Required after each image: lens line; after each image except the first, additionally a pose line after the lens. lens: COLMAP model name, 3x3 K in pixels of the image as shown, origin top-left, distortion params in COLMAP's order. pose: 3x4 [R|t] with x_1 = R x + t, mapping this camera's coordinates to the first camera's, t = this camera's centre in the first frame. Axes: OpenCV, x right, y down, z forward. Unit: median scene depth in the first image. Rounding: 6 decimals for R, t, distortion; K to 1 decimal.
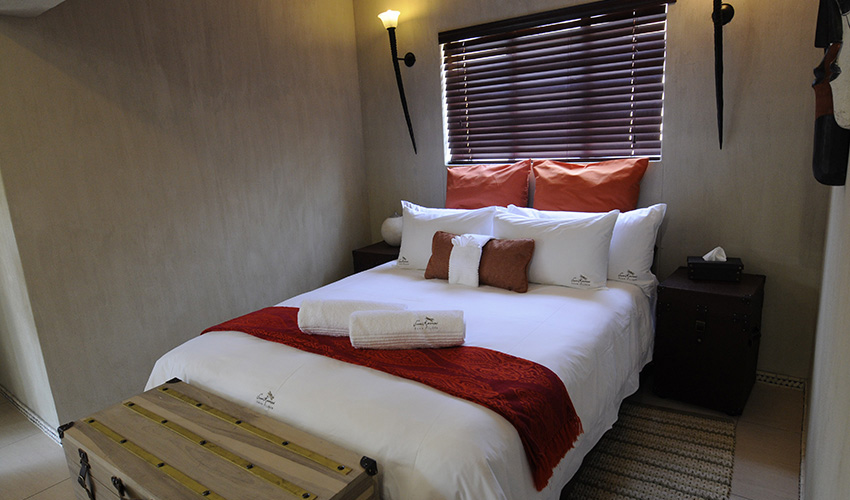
lens RADIAL K [[519.6, 0, 424.3], [0, 519.6, 255.1], [0, 0, 1]] dist [-0.010203, -0.003070]
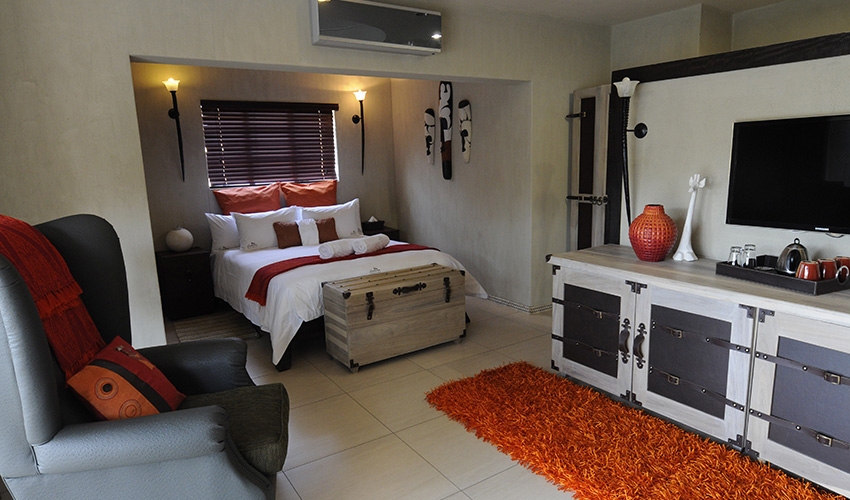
lens RADIAL K [[519.6, 0, 424.3], [0, 519.6, 255.1], [0, 0, 1]] dist [-0.010203, -0.003070]
pose [[0.344329, -0.122753, 0.930790, -1.306271], [0.228005, 0.972669, 0.043930, 0.088780], [-0.910742, 0.197098, 0.362906, -0.027515]]
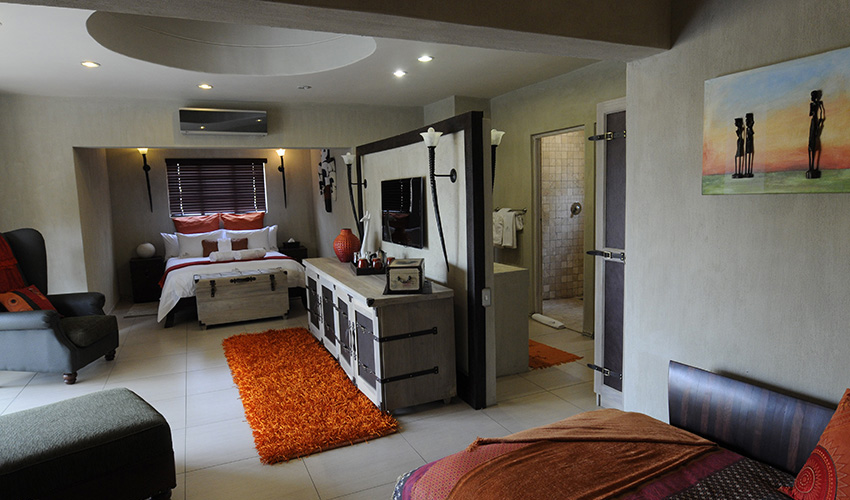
lens RADIAL K [[519.6, 0, 424.3], [0, 519.6, 255.1], [0, 0, 1]] dist [-0.010203, -0.003070]
pose [[0.484876, -0.059308, 0.872570, -1.553720], [0.202620, 0.978171, -0.046107, 0.338443], [-0.850788, 0.199157, 0.486309, -1.050726]]
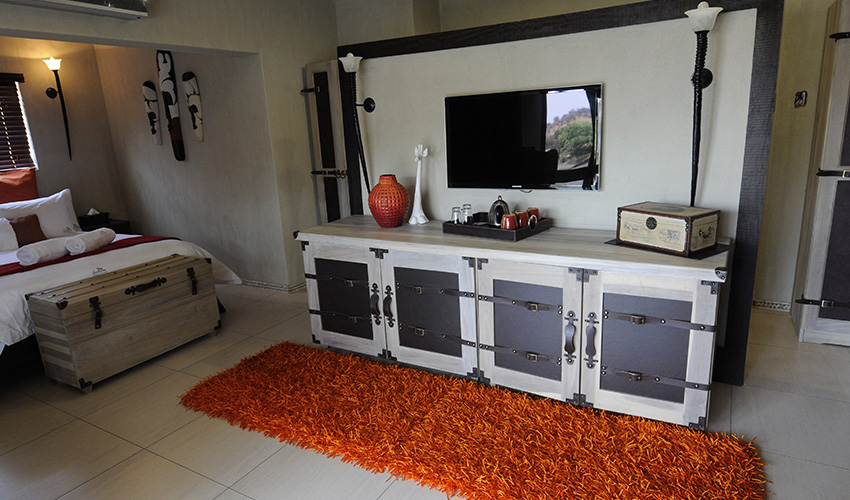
lens RADIAL K [[519.6, 0, 424.3], [0, 519.6, 255.1], [0, 0, 1]] dist [-0.010203, -0.003070]
pose [[-0.109399, -0.179345, 0.977685, -1.300793], [0.287945, 0.935696, 0.203863, 0.097450], [-0.951378, 0.303822, -0.050723, -0.054120]]
